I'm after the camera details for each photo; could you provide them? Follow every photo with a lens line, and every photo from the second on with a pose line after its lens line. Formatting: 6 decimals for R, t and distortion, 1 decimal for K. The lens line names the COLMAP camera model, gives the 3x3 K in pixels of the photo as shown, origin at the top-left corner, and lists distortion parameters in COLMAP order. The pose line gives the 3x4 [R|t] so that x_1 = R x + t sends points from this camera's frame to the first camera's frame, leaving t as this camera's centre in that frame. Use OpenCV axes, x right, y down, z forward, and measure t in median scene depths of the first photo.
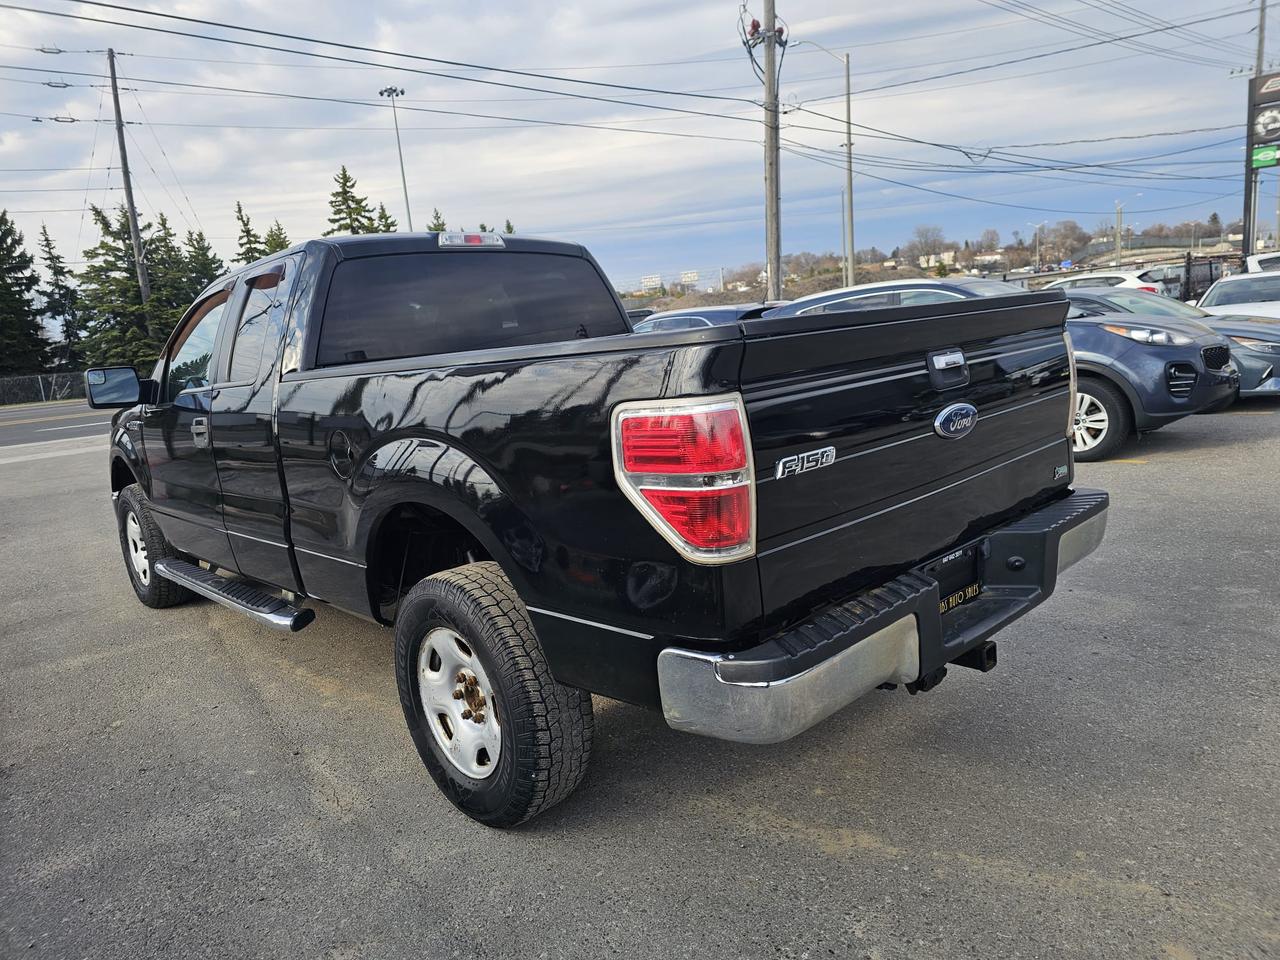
lens RADIAL K [[852.8, 0, 634.0], [0, 852.8, 477.1], [0, 0, 1]] dist [0.057208, -0.054100]
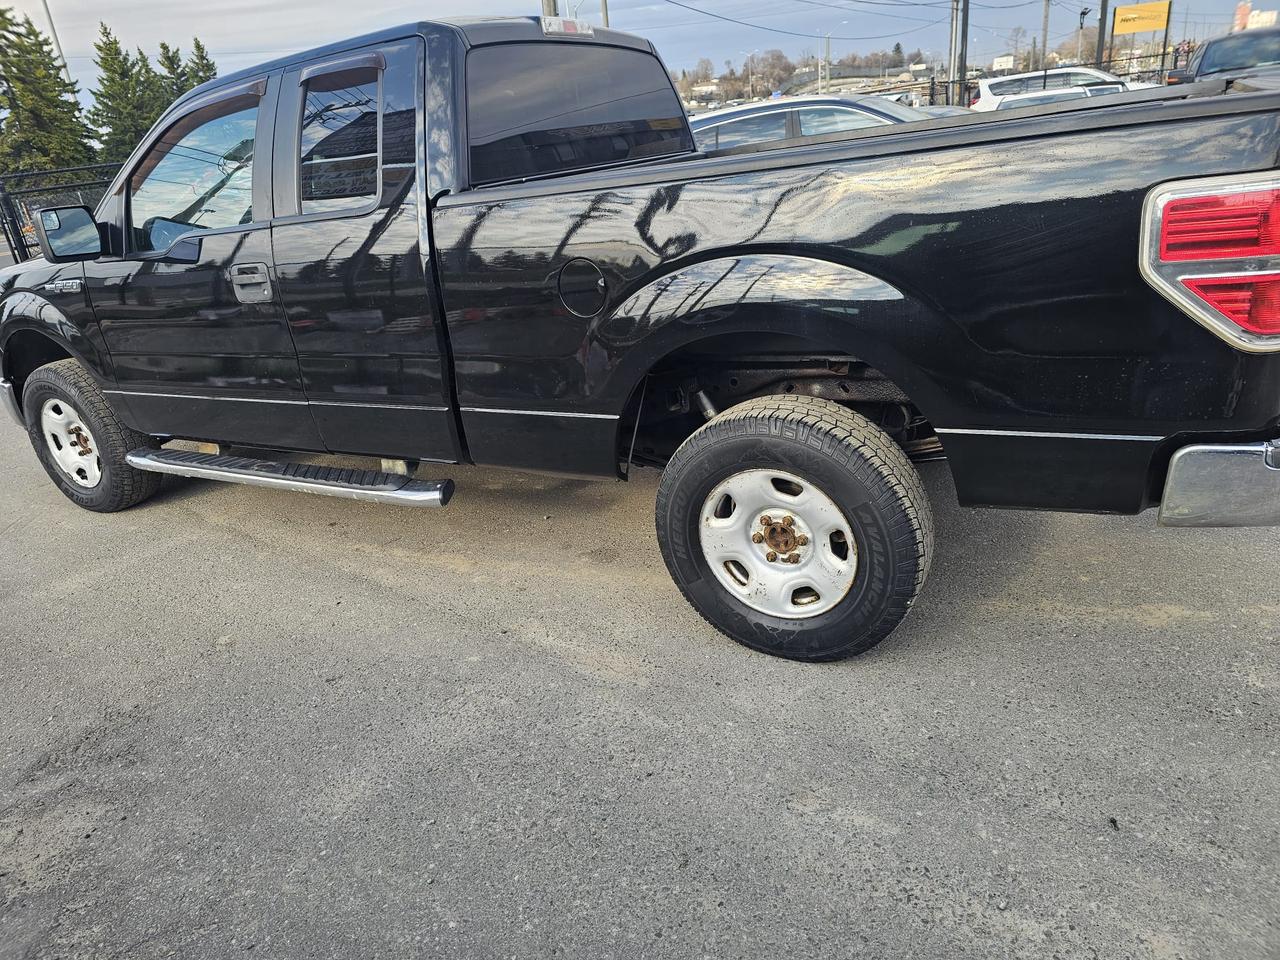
lens RADIAL K [[841.6, 0, 627.3], [0, 841.6, 478.2], [0, 0, 1]] dist [0.032236, -0.021157]
pose [[0.956784, -0.124571, 0.262766, -0.559468], [0.075012, 0.978746, 0.190867, 0.002640], [-0.280958, -0.162908, 0.945793, 0.175079]]
